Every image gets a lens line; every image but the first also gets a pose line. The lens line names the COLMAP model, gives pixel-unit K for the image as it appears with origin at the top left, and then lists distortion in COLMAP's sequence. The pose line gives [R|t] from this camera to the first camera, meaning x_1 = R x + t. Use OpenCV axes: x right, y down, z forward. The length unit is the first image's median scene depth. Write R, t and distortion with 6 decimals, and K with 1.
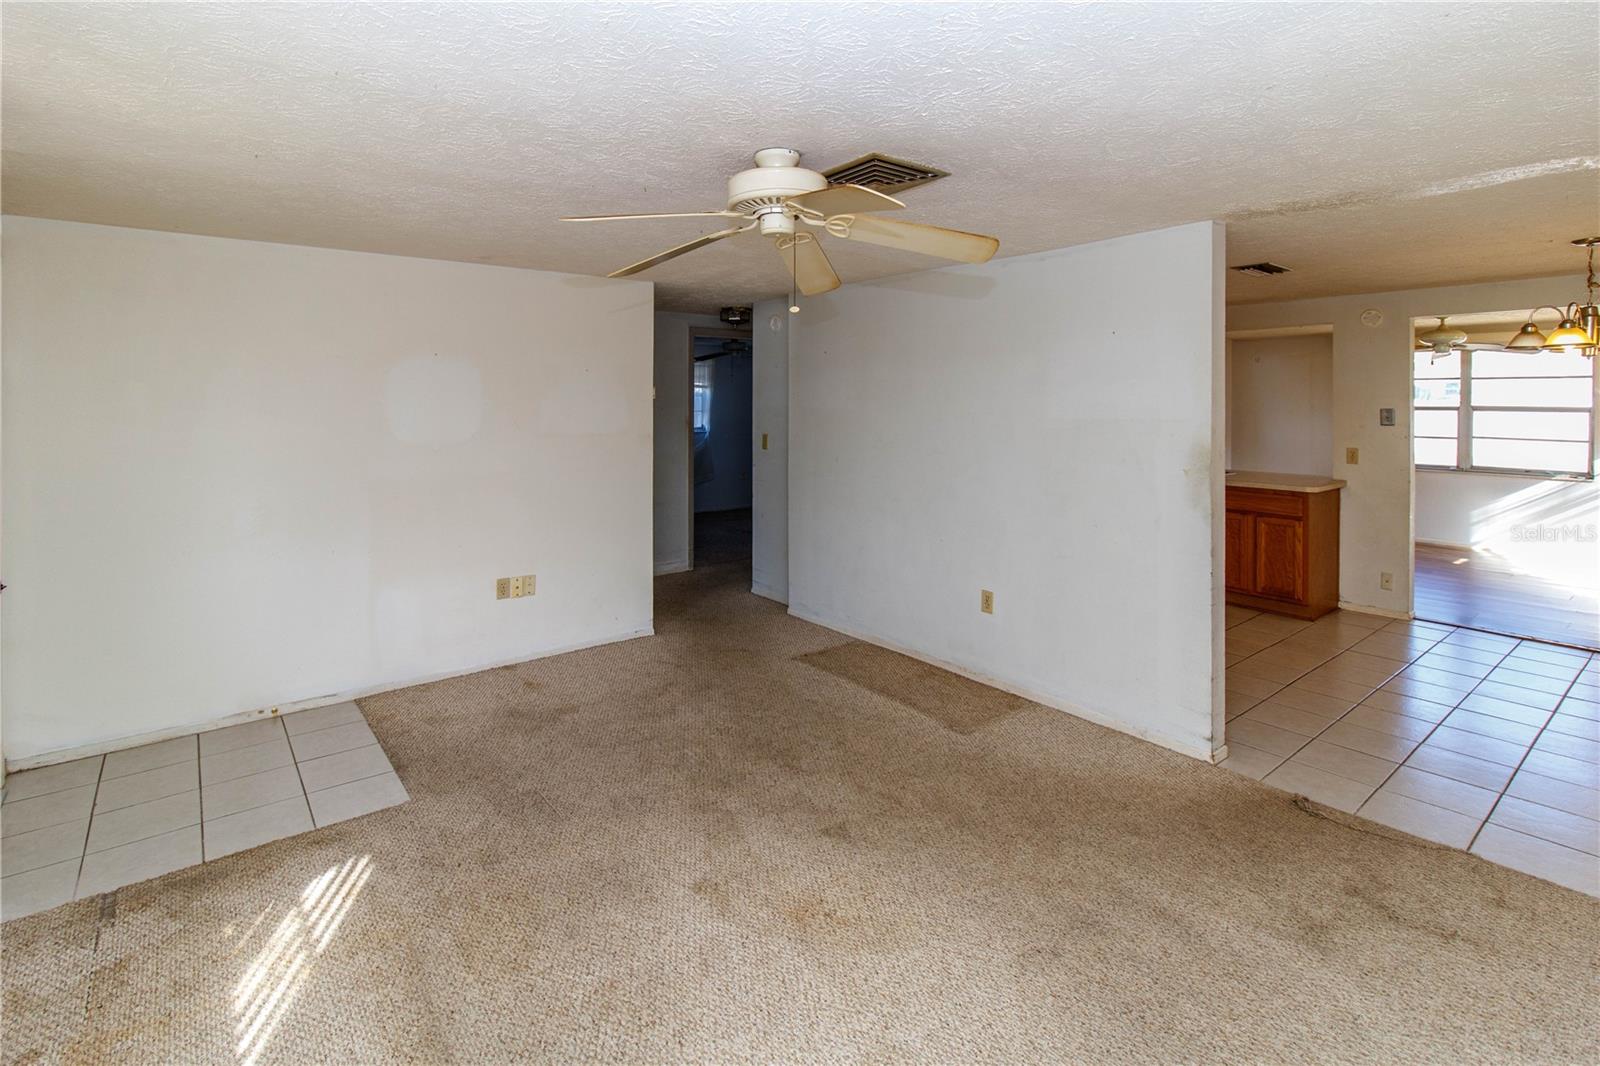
lens RADIAL K [[715.4, 0, 800.0], [0, 715.4, 533.0], [0, 0, 1]] dist [-0.000484, -0.000161]
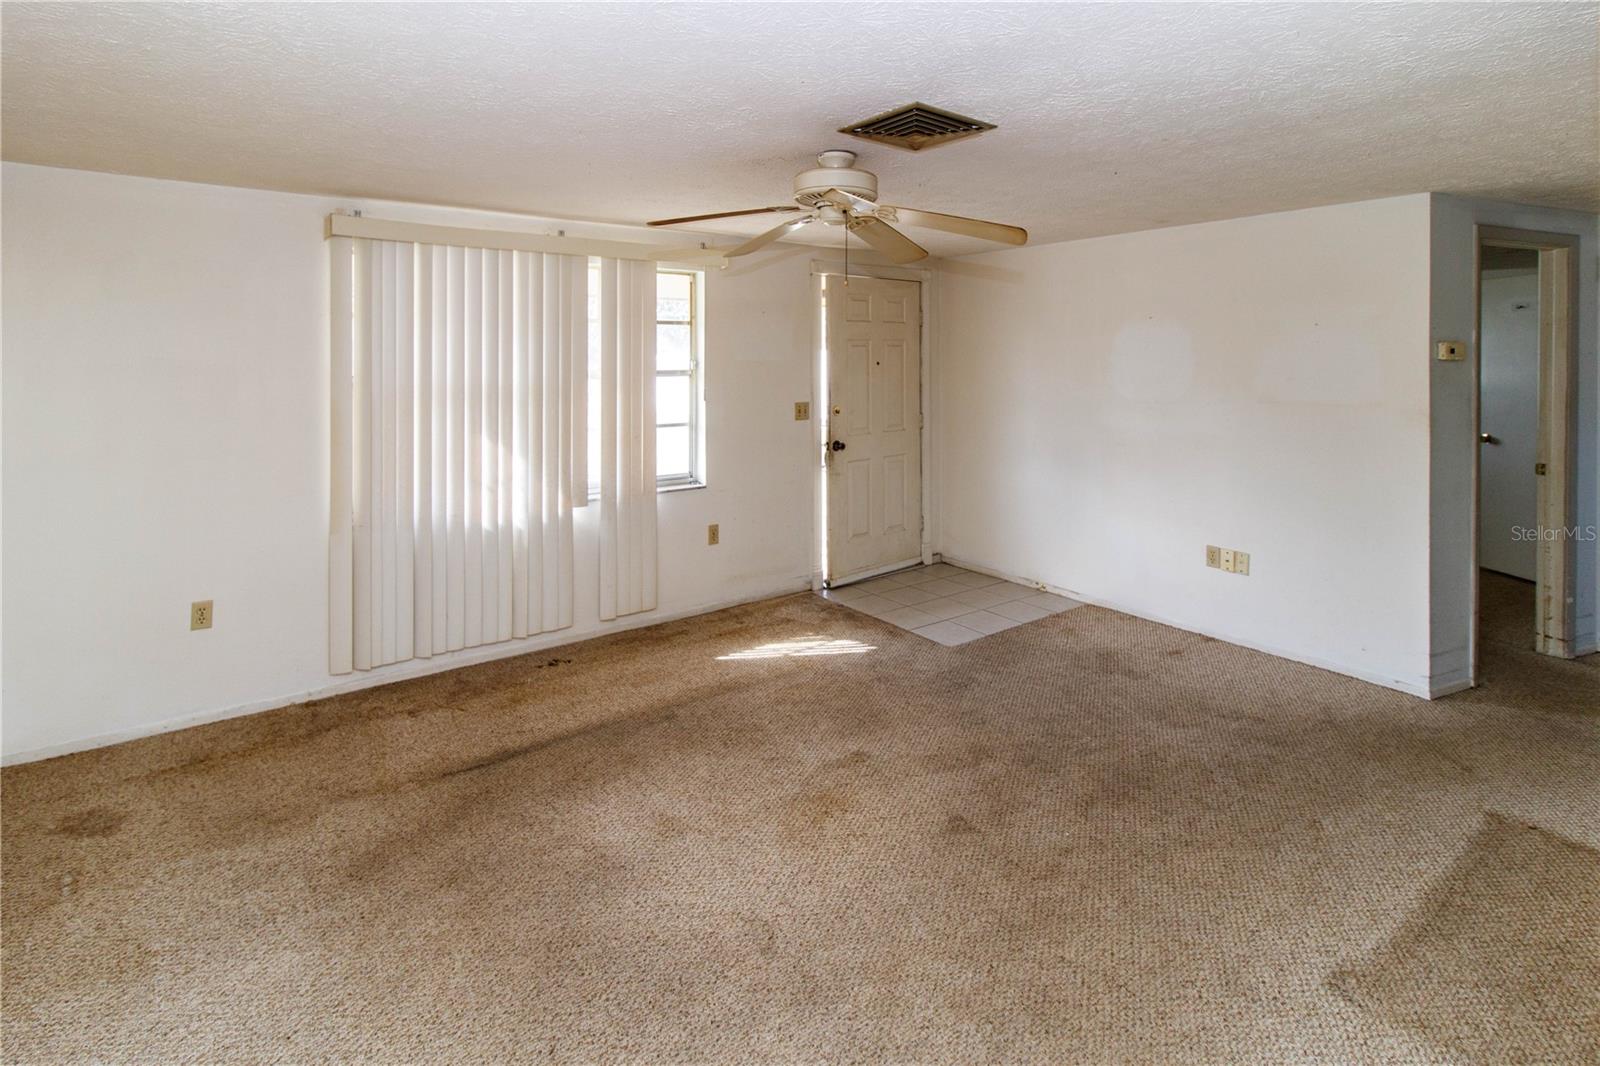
lens RADIAL K [[715.4, 0, 800.0], [0, 715.4, 533.0], [0, 0, 1]] dist [-0.000484, -0.000161]
pose [[0.022350, 0.241789, -0.970071, 0.967815], [-0.187773, 0.954061, 0.233472, -0.141744], [0.981958, 0.176935, 0.066725, 0.748285]]
